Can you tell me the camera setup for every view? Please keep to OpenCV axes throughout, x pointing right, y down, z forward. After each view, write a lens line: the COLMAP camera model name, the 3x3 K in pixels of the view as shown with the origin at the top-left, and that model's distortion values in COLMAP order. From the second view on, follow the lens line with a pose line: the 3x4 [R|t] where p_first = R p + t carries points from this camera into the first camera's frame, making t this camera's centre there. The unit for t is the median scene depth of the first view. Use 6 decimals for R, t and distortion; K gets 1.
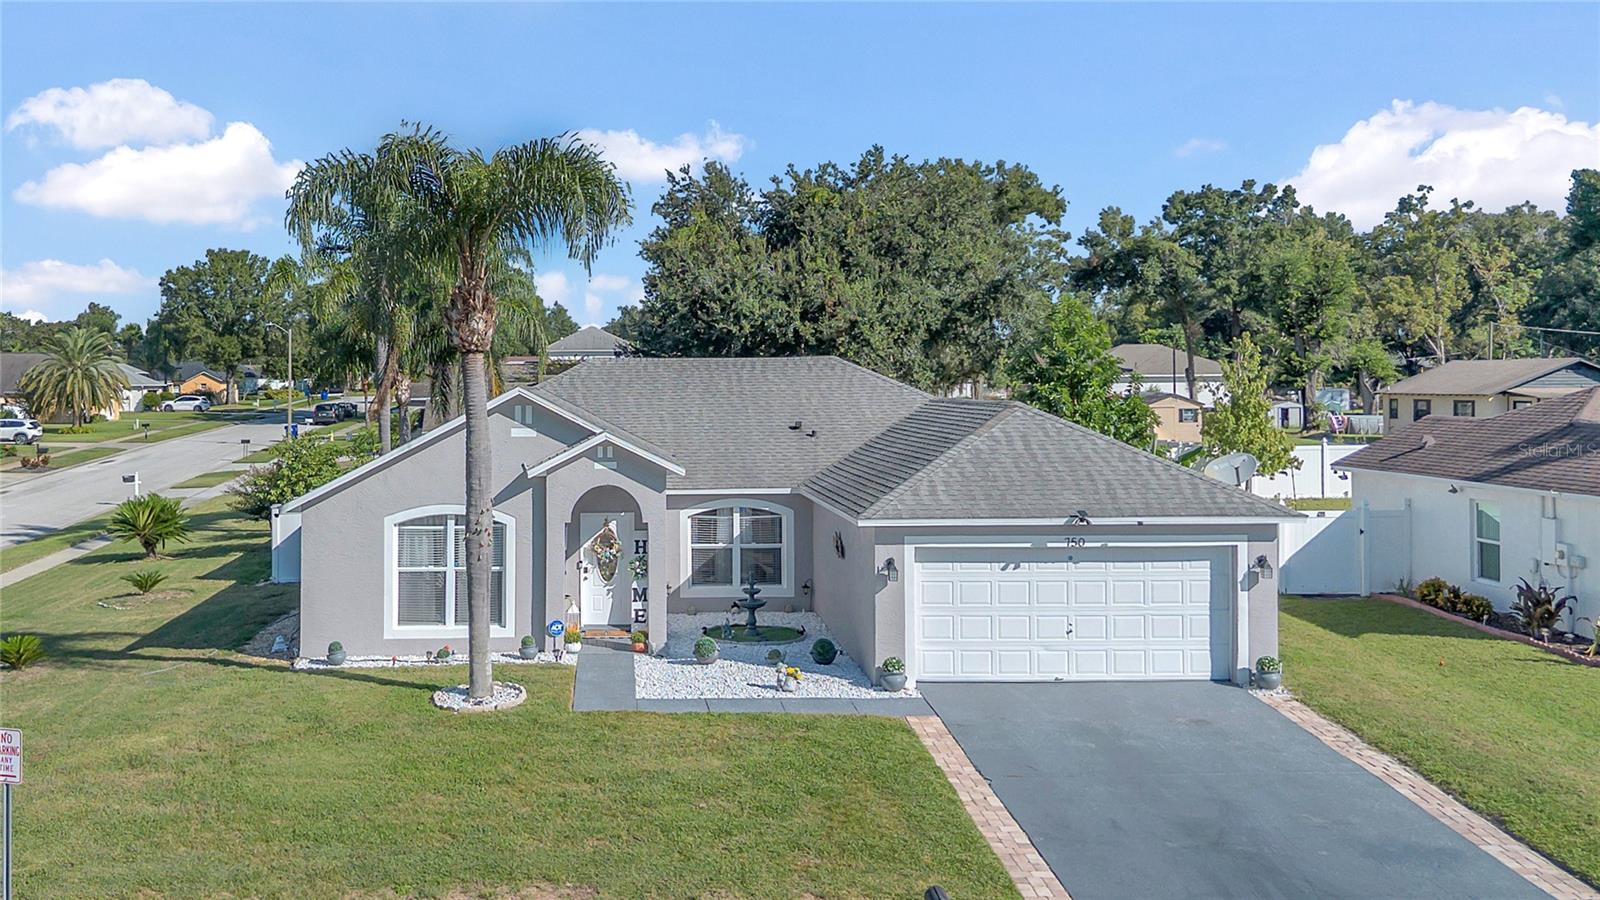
lens RADIAL K [[1603.0, 0, 689.0], [0, 1603.0, 451.6], [0, 0, 1]] dist [0.054191, 0.008673]
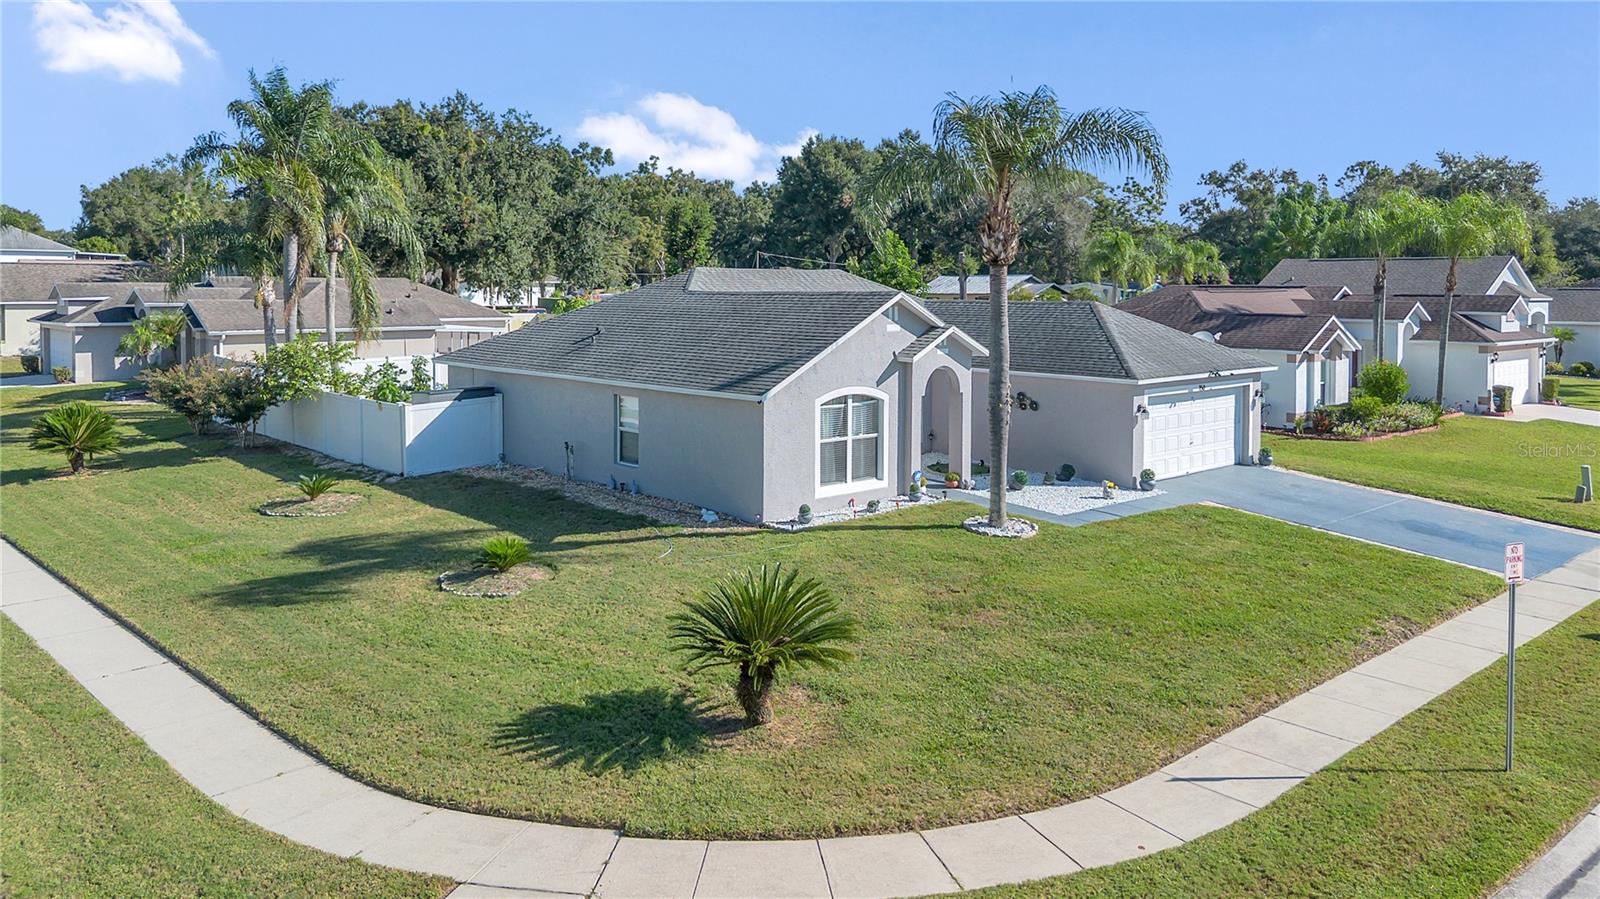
lens RADIAL K [[1155.9, 0, 838.4], [0, 1155.9, 456.8], [0, 0, 1]] dist [0.027547, -0.002203]
pose [[0.747331, -0.091365, 0.658141, -0.749195], [0.023523, 0.993518, 0.111212, -0.012710], [-0.664036, -0.067631, 0.744636, 0.335966]]
